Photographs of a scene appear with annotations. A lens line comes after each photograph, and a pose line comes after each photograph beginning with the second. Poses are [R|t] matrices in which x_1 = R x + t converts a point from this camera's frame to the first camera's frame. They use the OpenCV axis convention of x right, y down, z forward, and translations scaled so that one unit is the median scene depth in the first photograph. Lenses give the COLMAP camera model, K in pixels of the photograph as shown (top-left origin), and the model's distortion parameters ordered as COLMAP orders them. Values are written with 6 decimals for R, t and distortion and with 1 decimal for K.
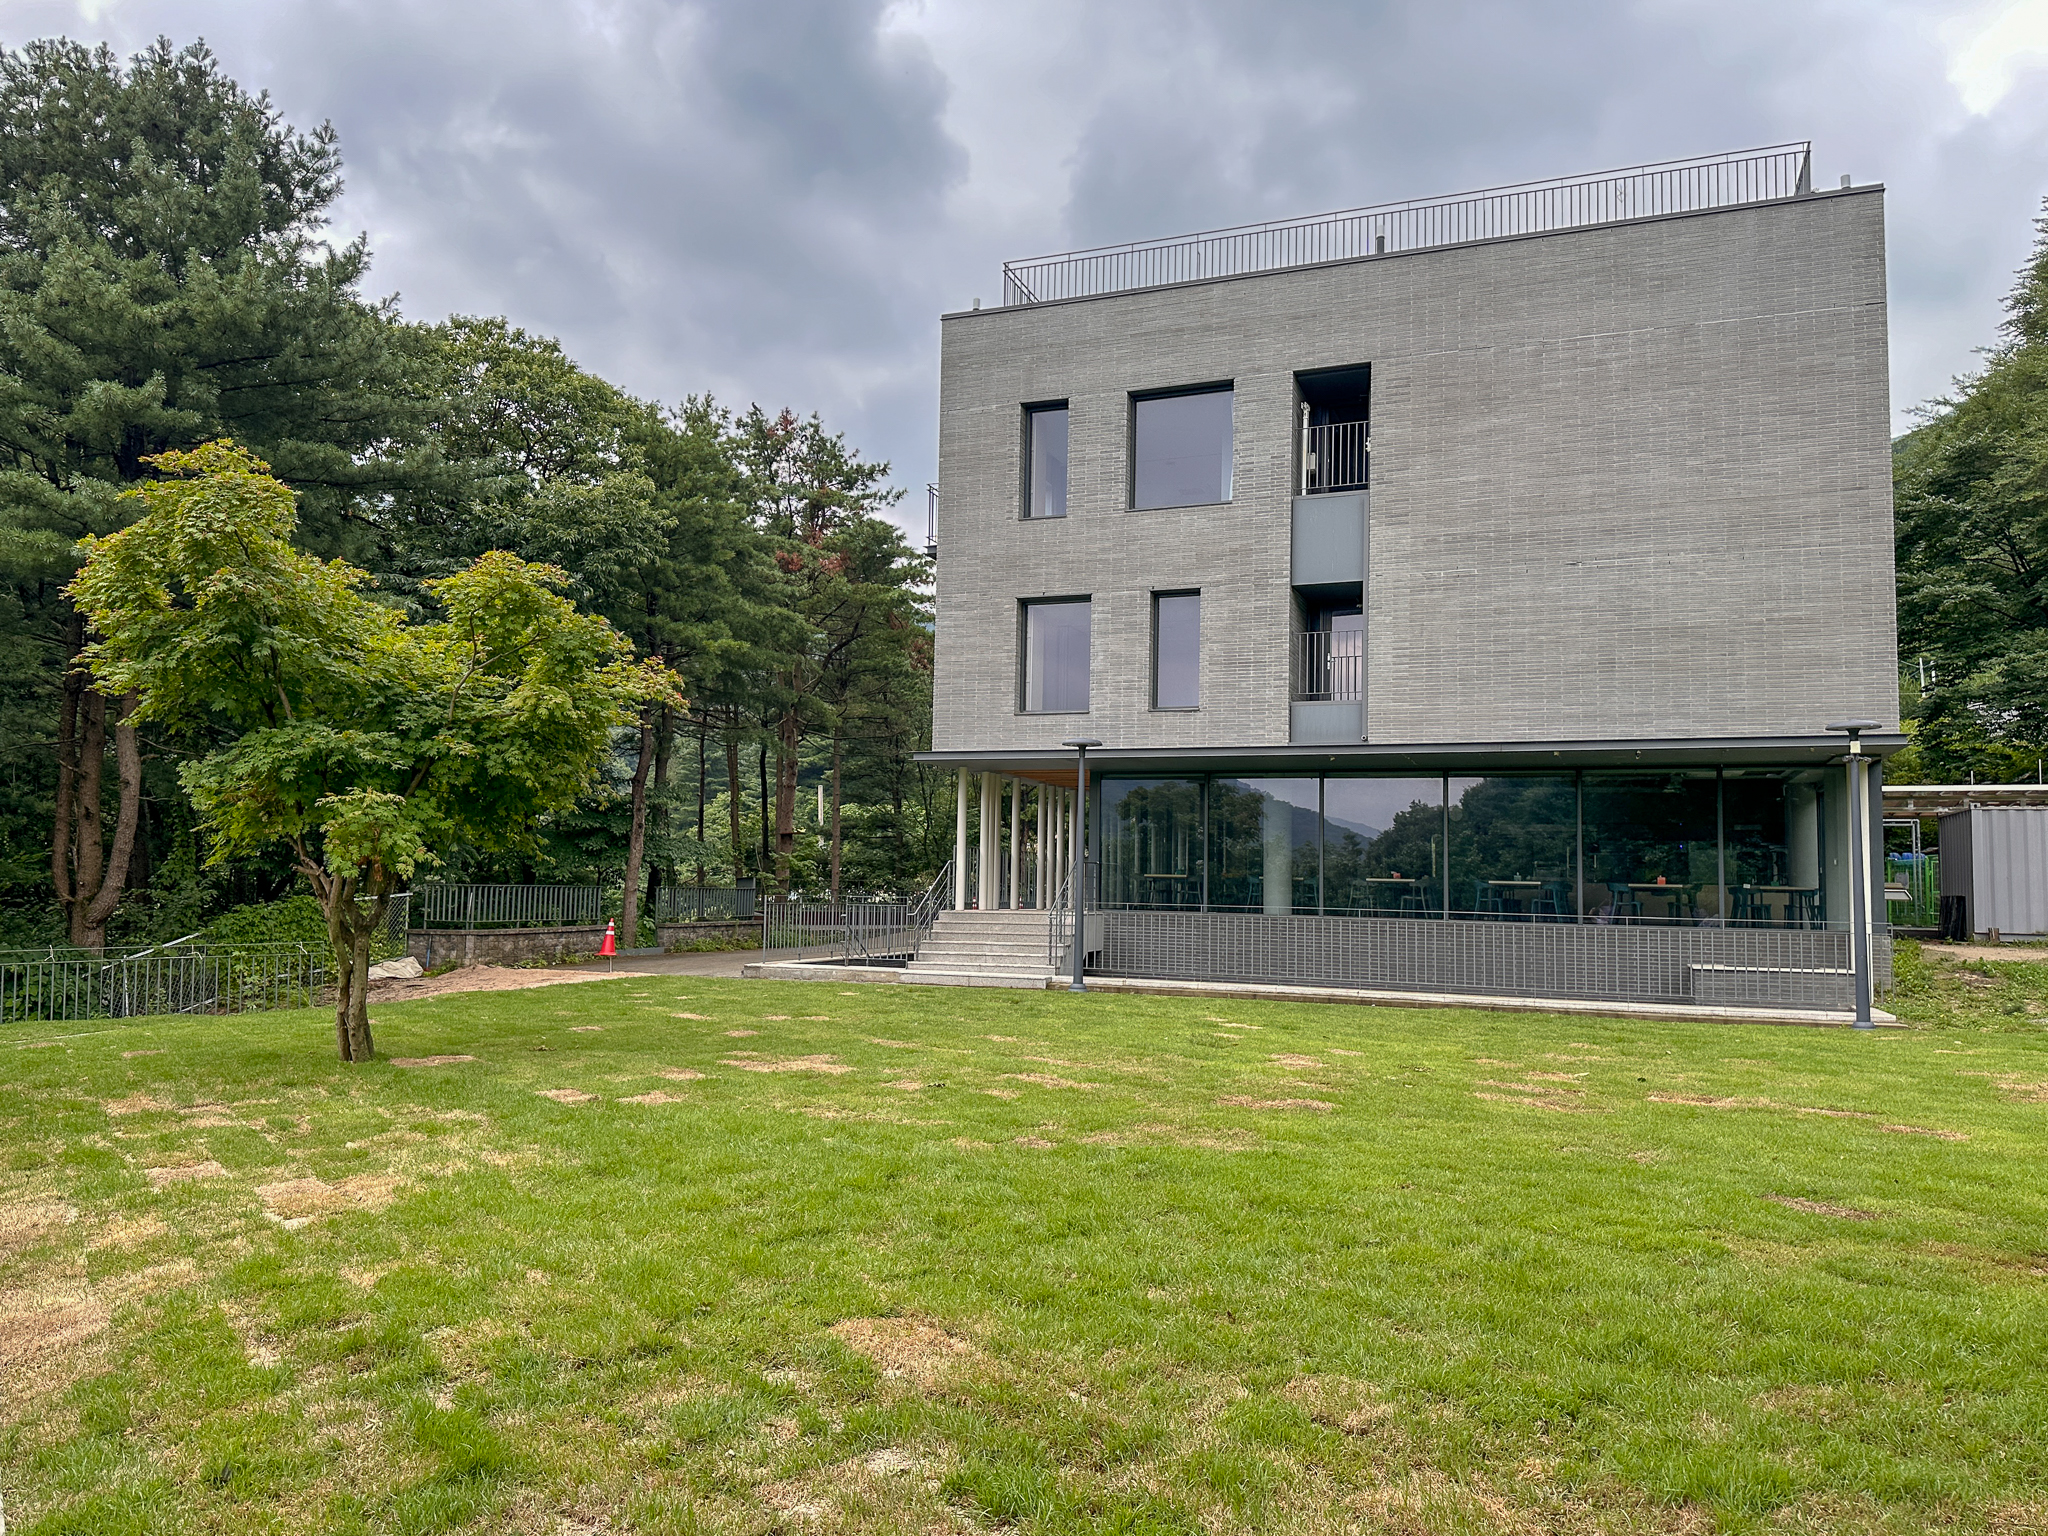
lens RADIAL K [[1514.6, 0, 1015.2], [0, 1514.6, 782.2], [0, 0, 1]] dist [0.077230, -0.078682]
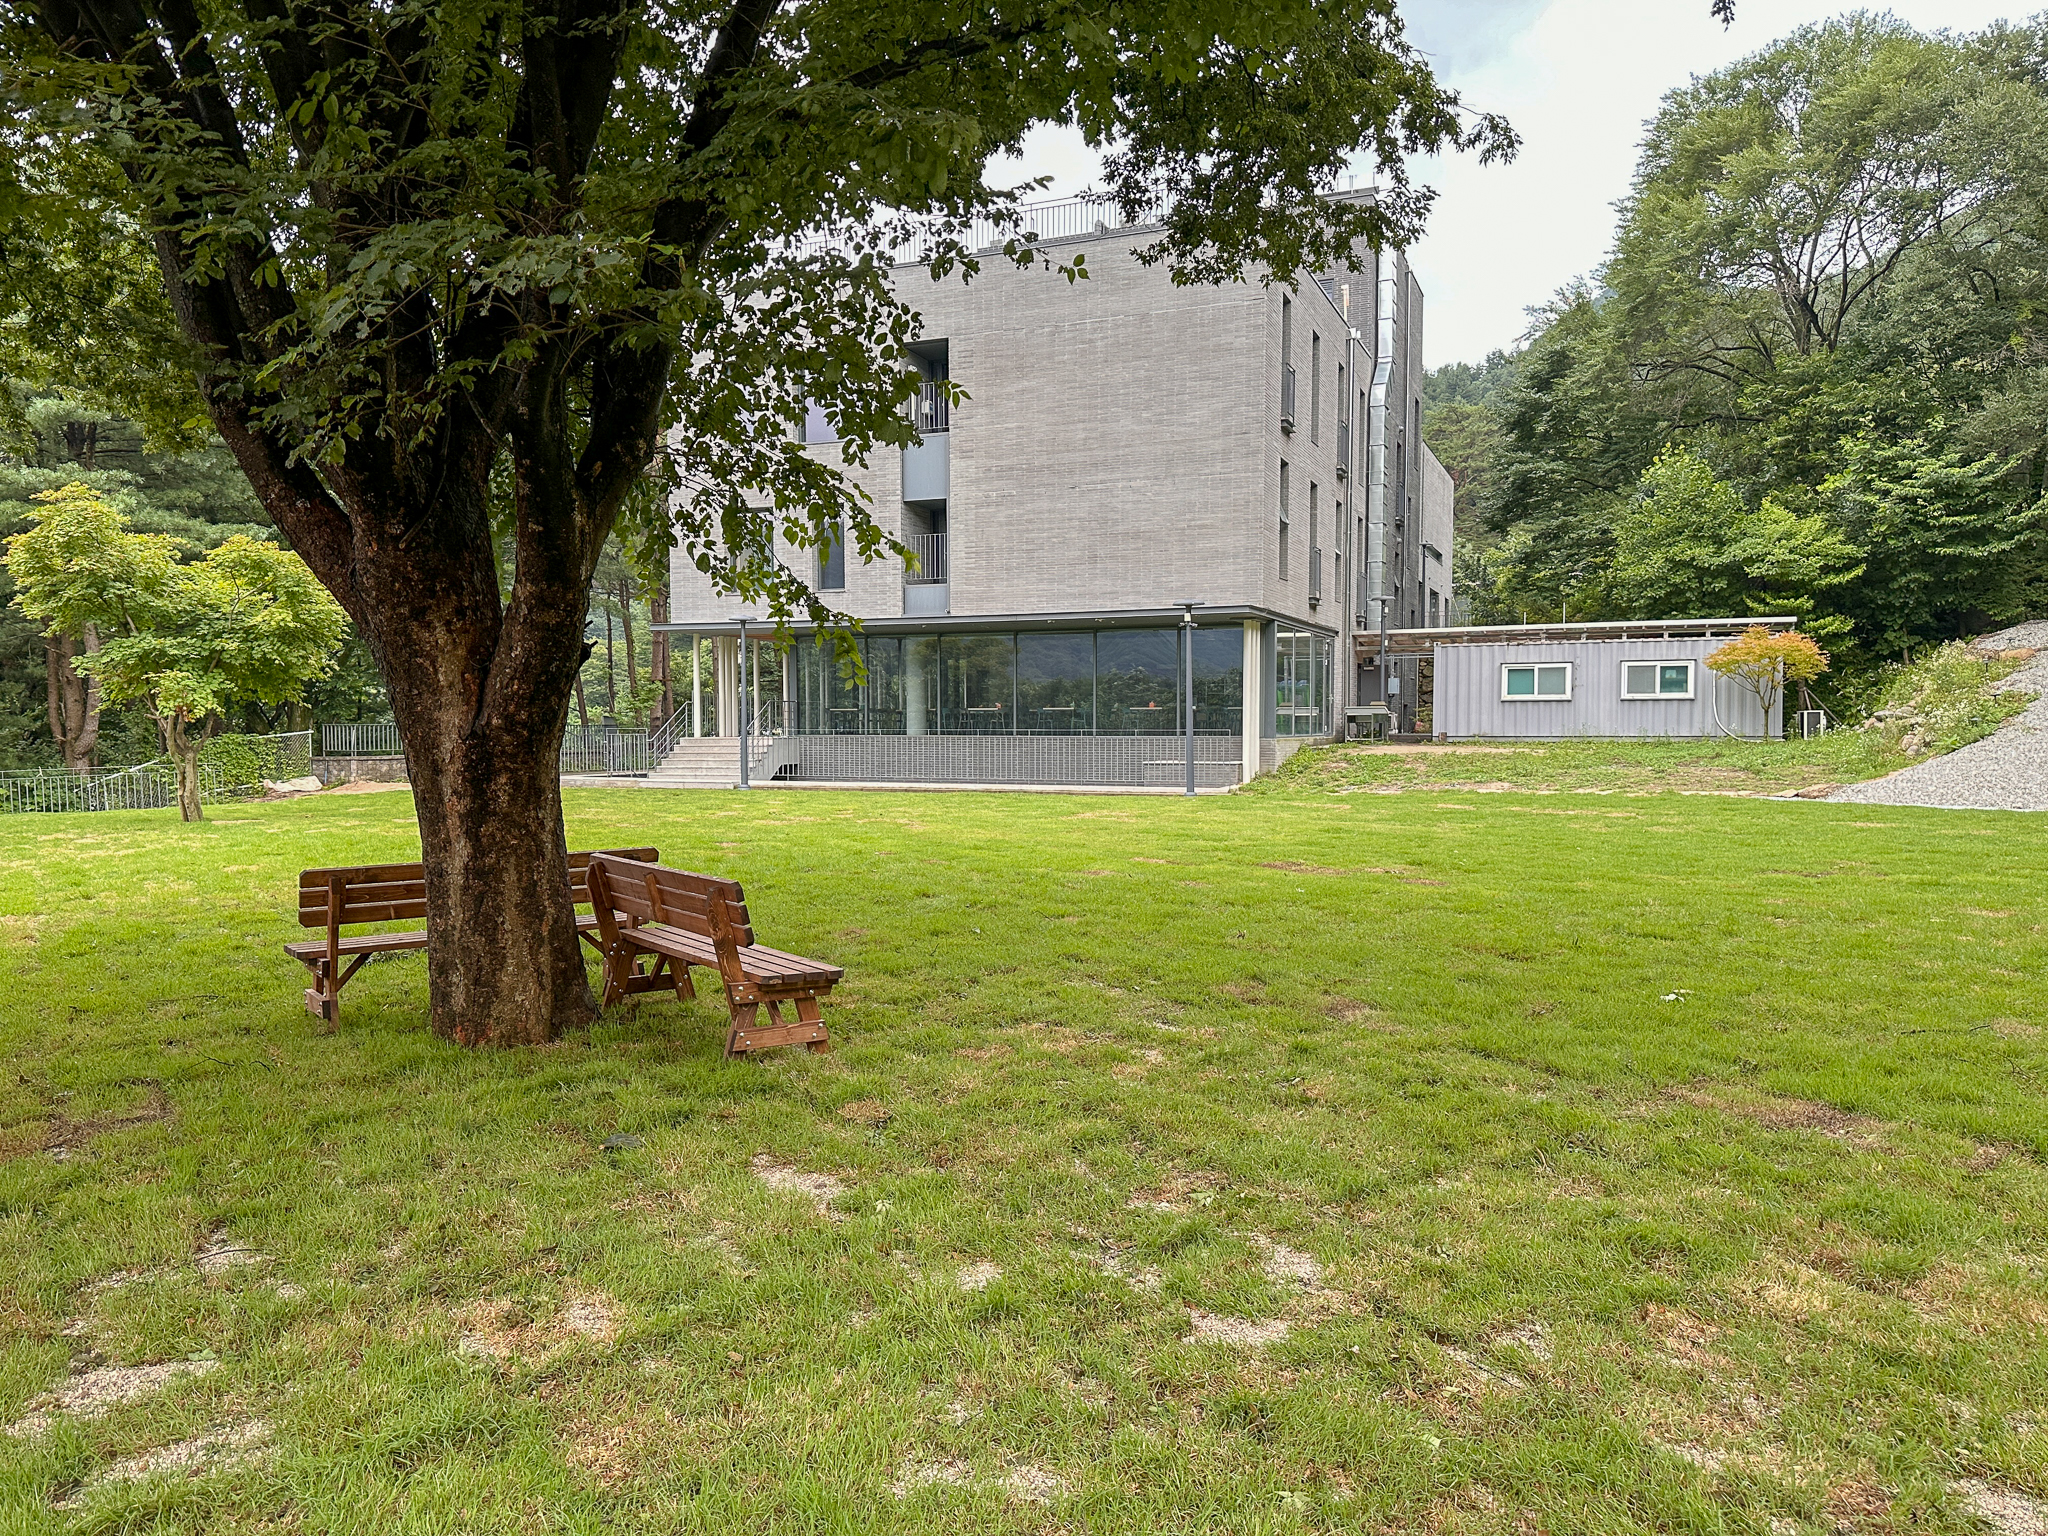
lens RADIAL K [[1514.6, 0, 1044.2], [0, 1514.6, 776.3], [0, 0, 1]] dist [0.077230, -0.078682]
pose [[0.999439, -0.019987, -0.026890, 0.375082], [0.022695, 0.994265, 0.104512, -0.021969], [0.024647, -0.105064, 0.994160, -0.461286]]
